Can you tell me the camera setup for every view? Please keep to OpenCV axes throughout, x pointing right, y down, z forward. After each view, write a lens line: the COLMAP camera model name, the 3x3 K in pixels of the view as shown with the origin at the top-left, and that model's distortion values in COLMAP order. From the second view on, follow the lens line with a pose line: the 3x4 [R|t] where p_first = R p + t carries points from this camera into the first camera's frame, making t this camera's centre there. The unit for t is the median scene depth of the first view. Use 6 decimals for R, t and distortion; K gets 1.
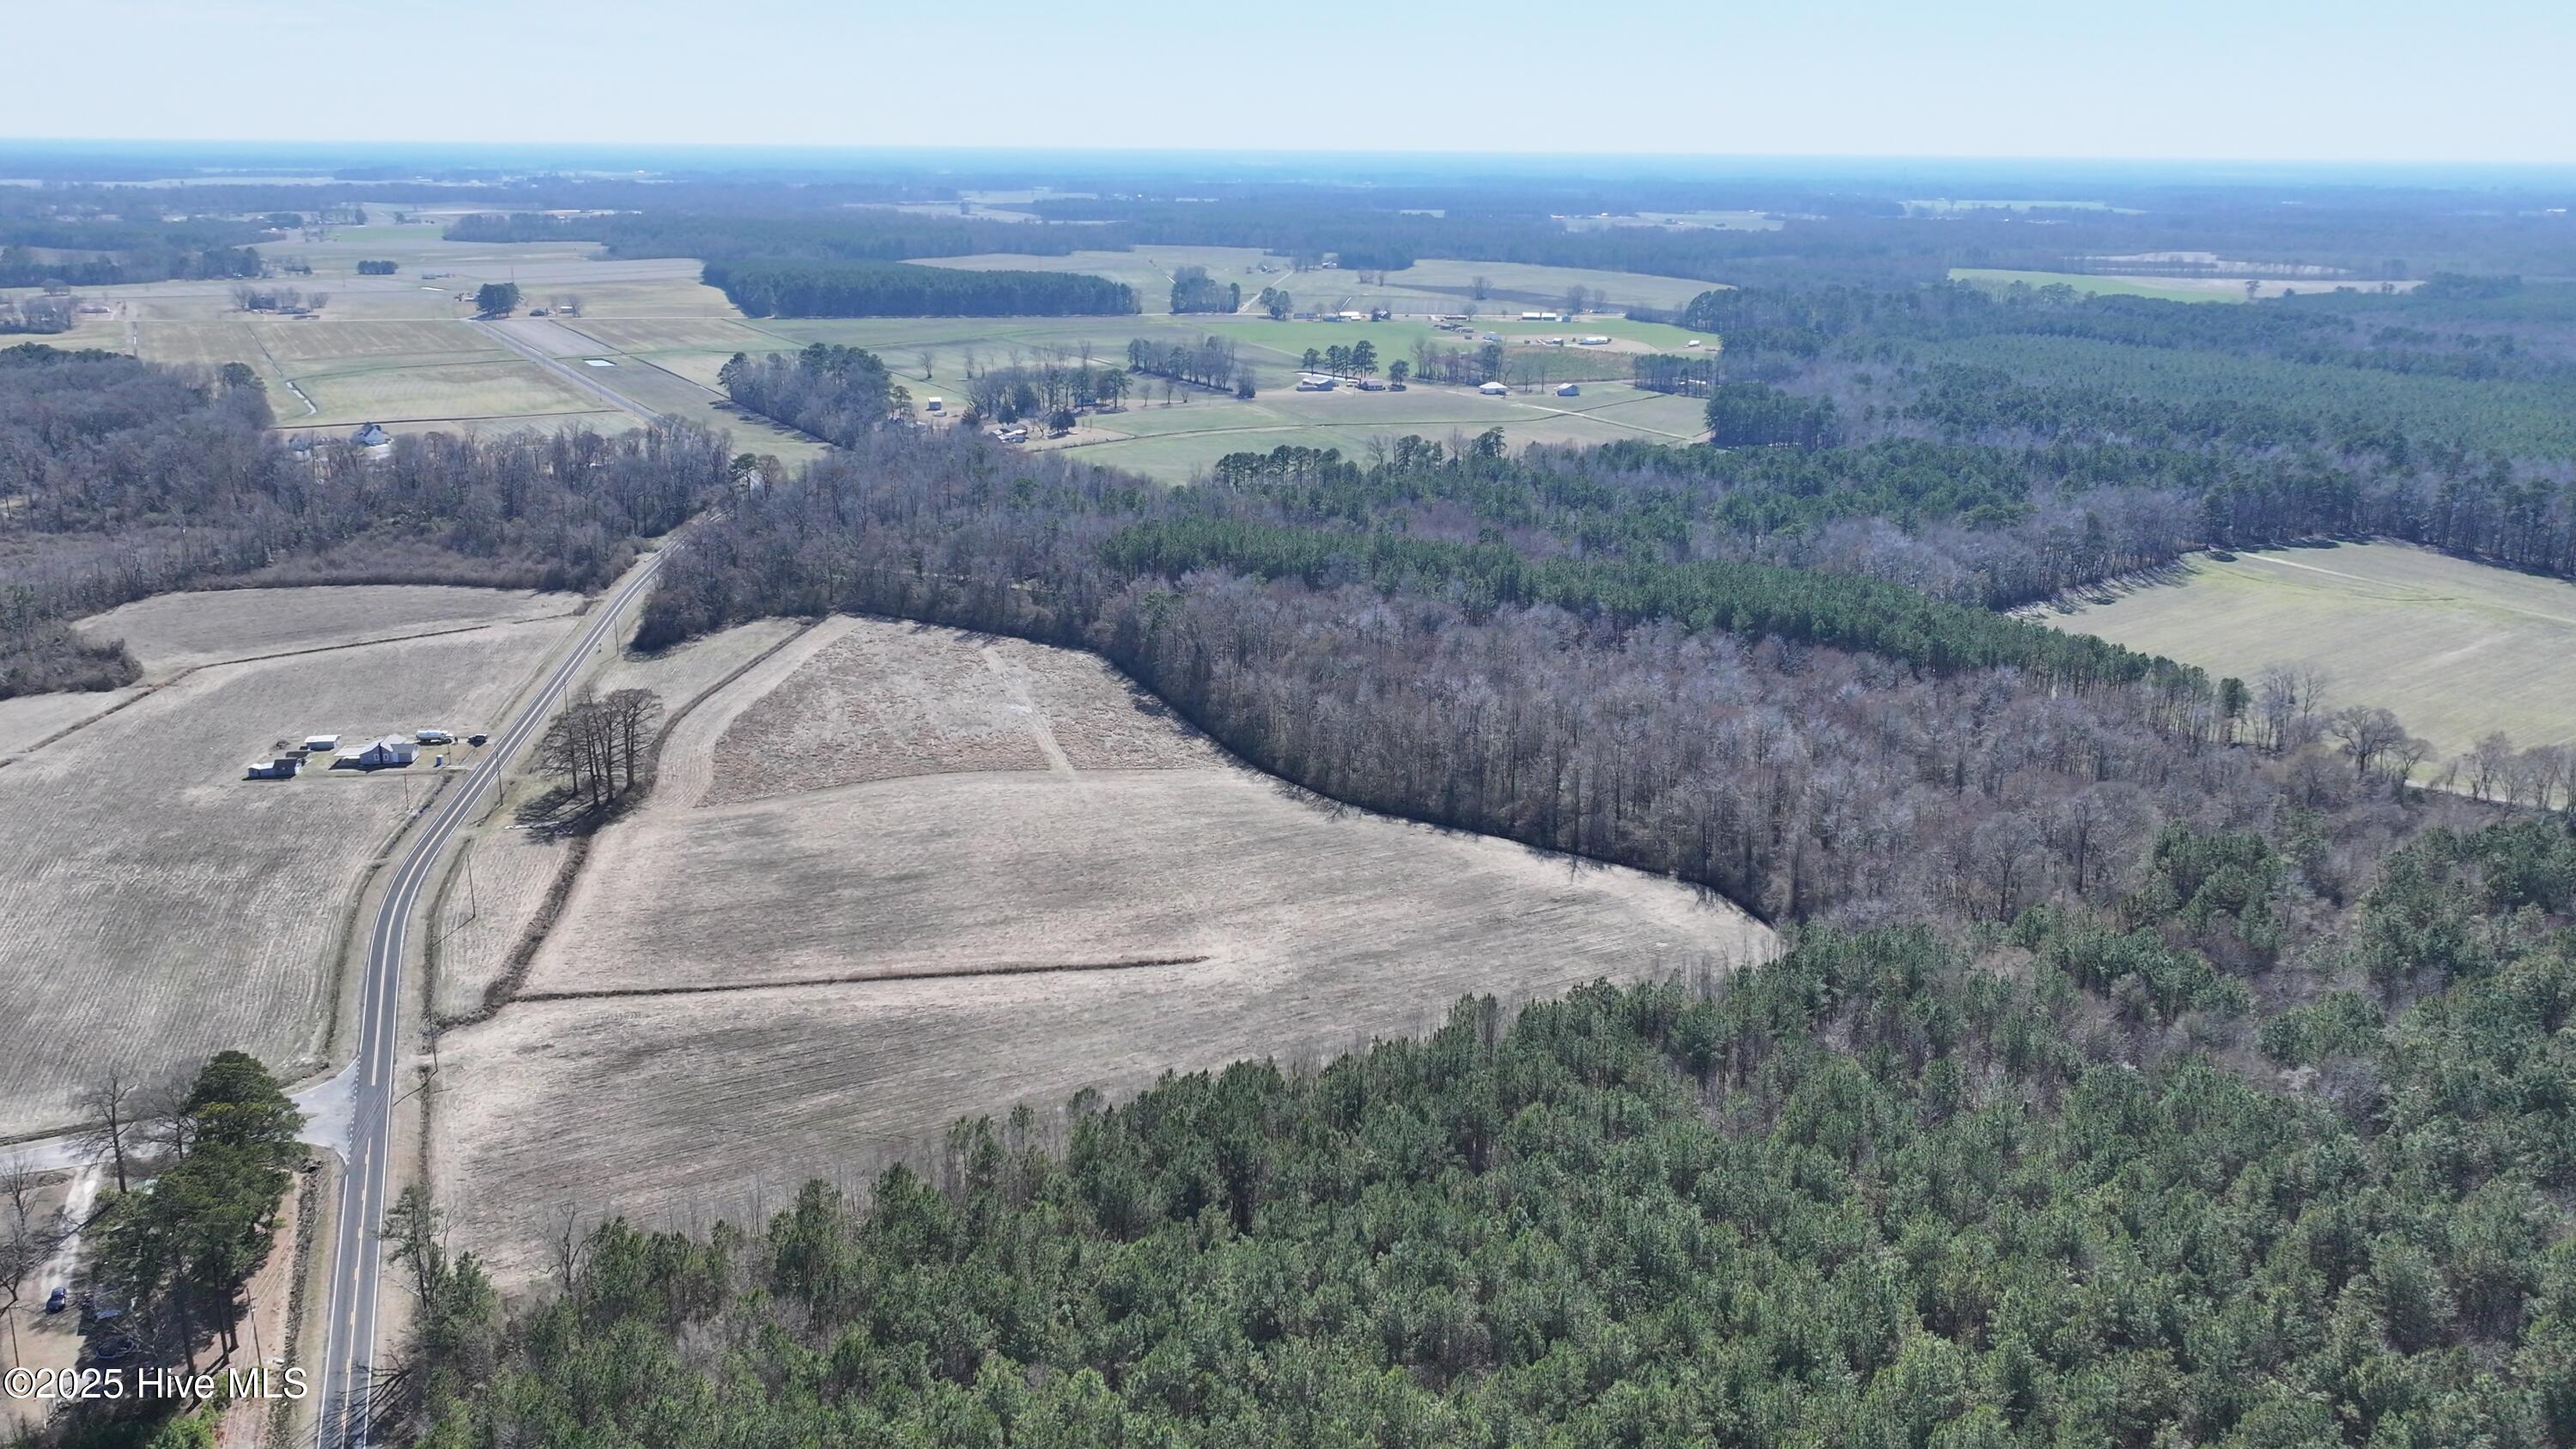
lens RADIAL K [[2074.3, 0, 1276.8], [0, 2074.3, 733.1], [0, 0, 1]] dist [0.010224, -0.006818]
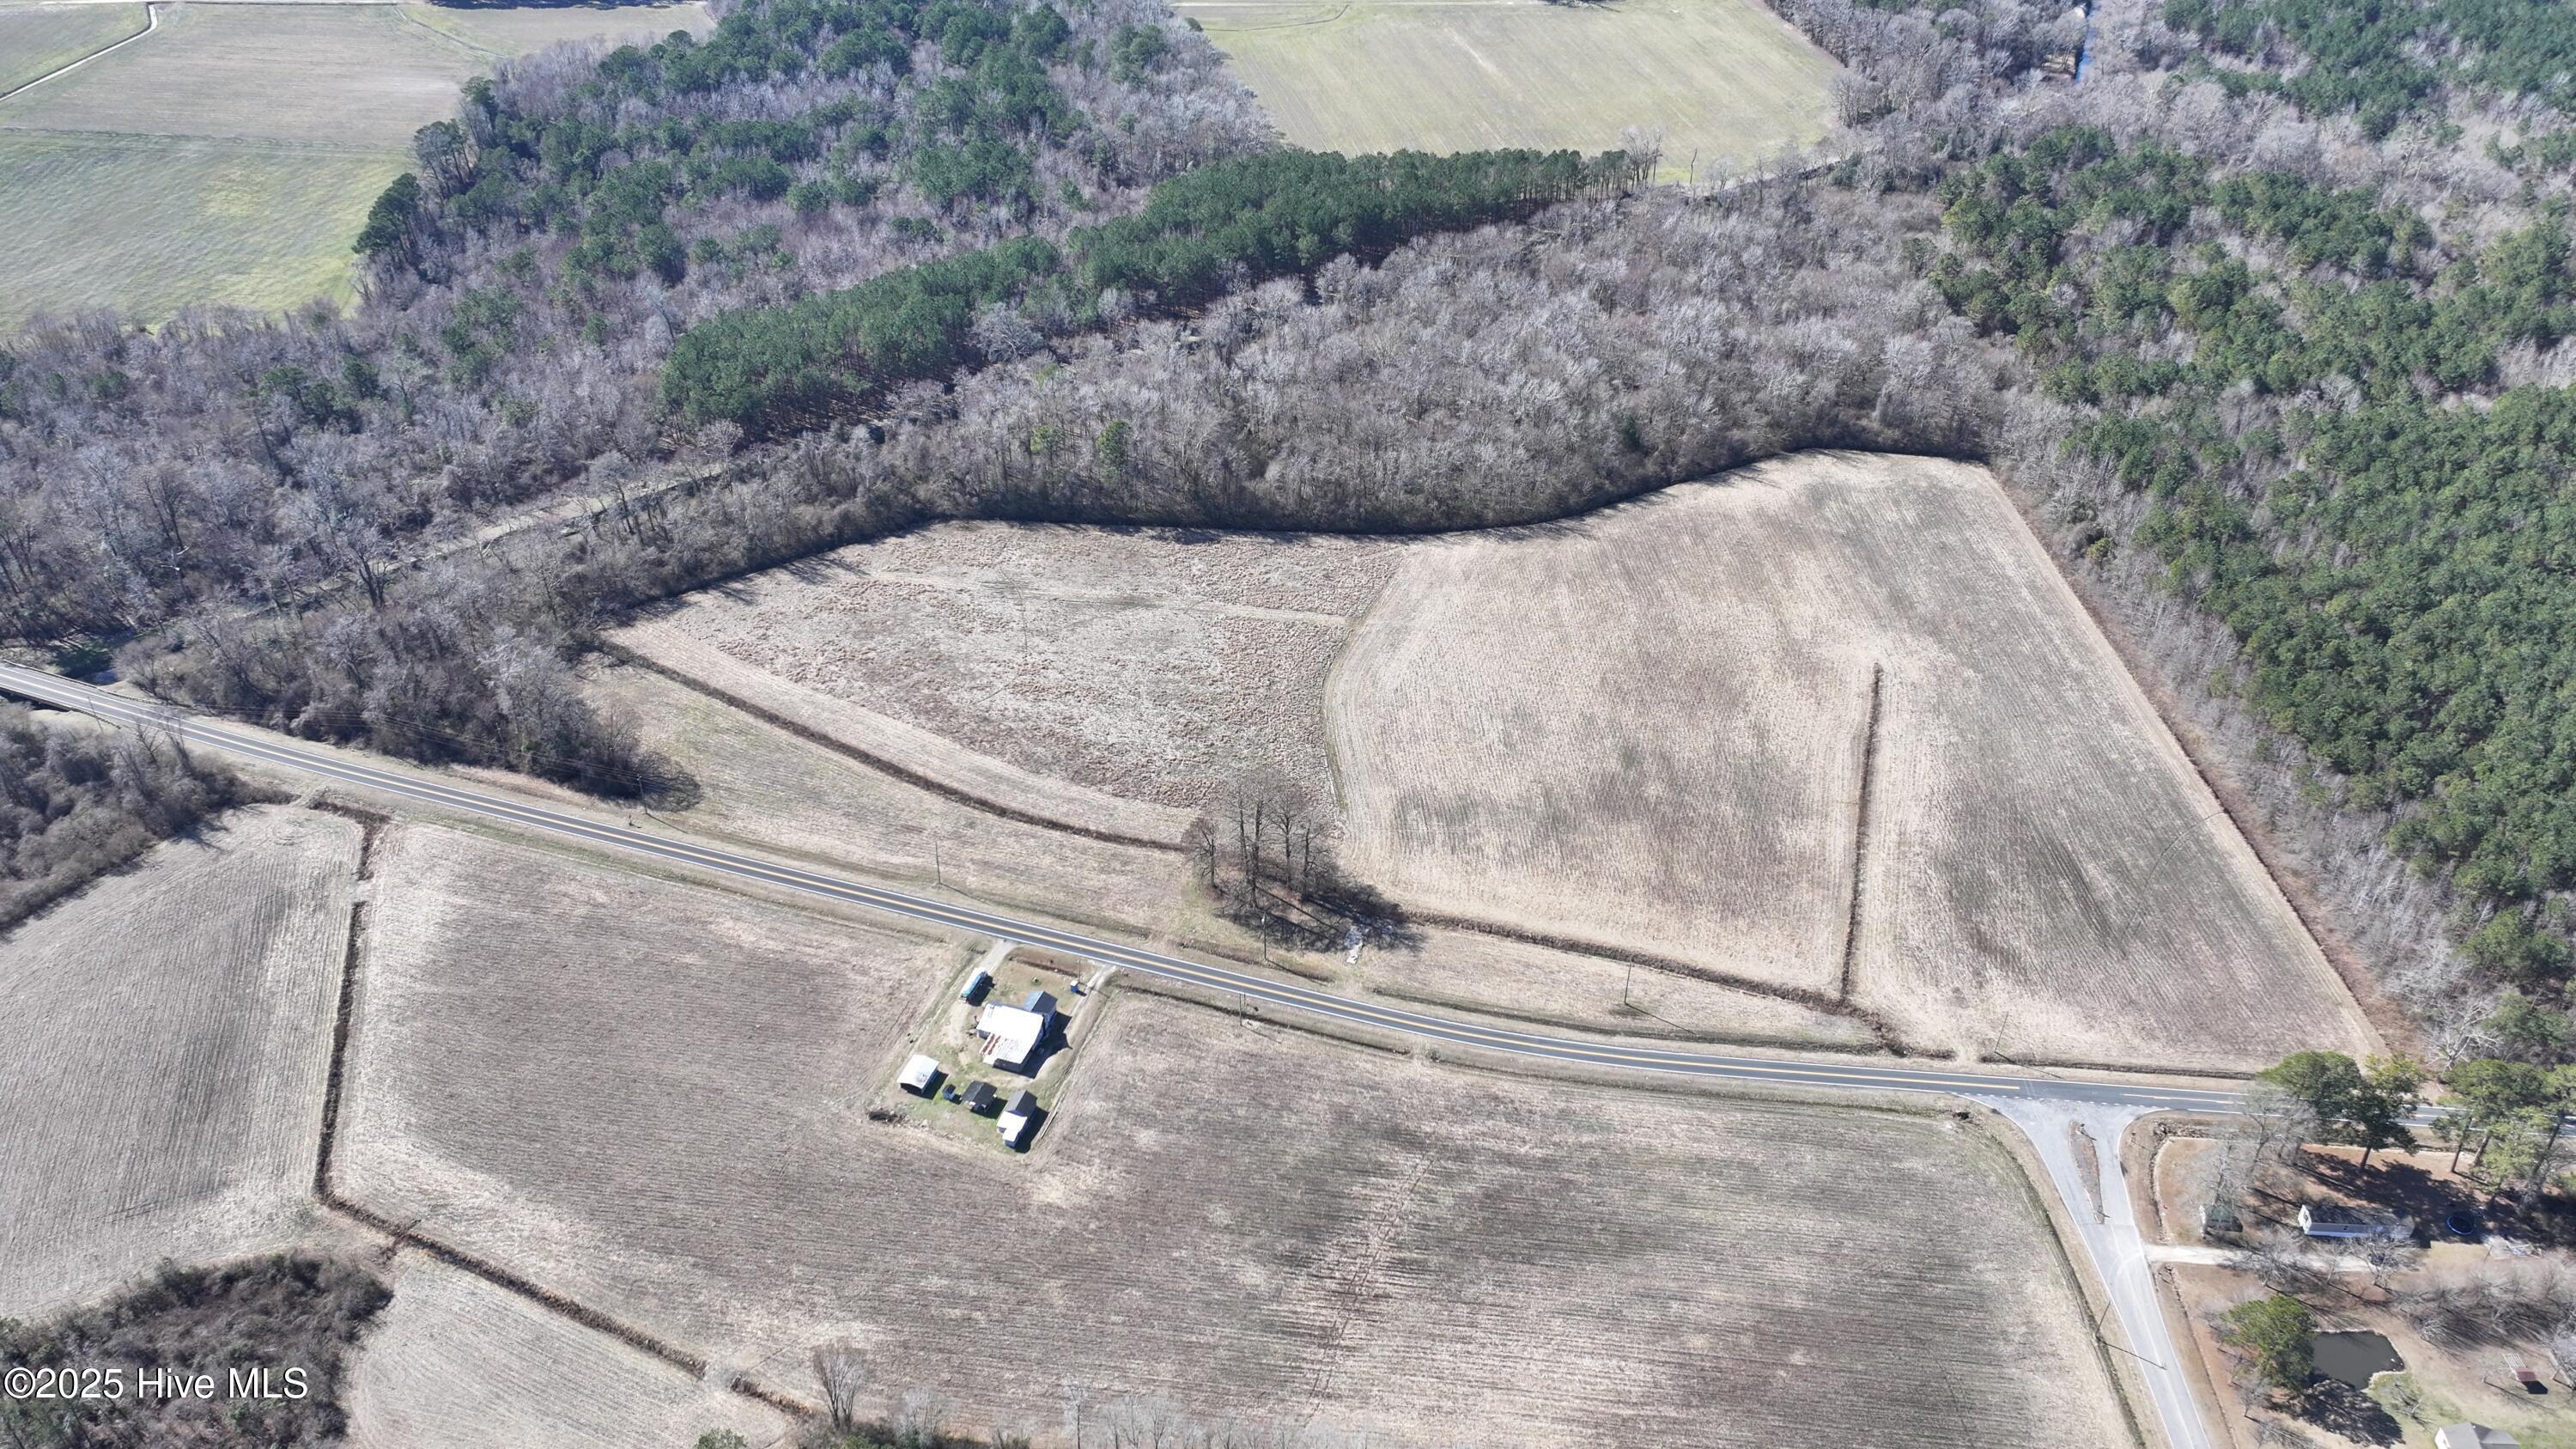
lens RADIAL K [[2074.3, 0, 1276.8], [0, 2074.3, 733.1], [0, 0, 1]] dist [0.010224, -0.006818]
pose [[0.437428, -0.539794, 0.719221, -0.957597], [0.246207, 0.841128, 0.481546, -0.475987], [-0.864893, -0.033564, 0.500833, 0.544965]]
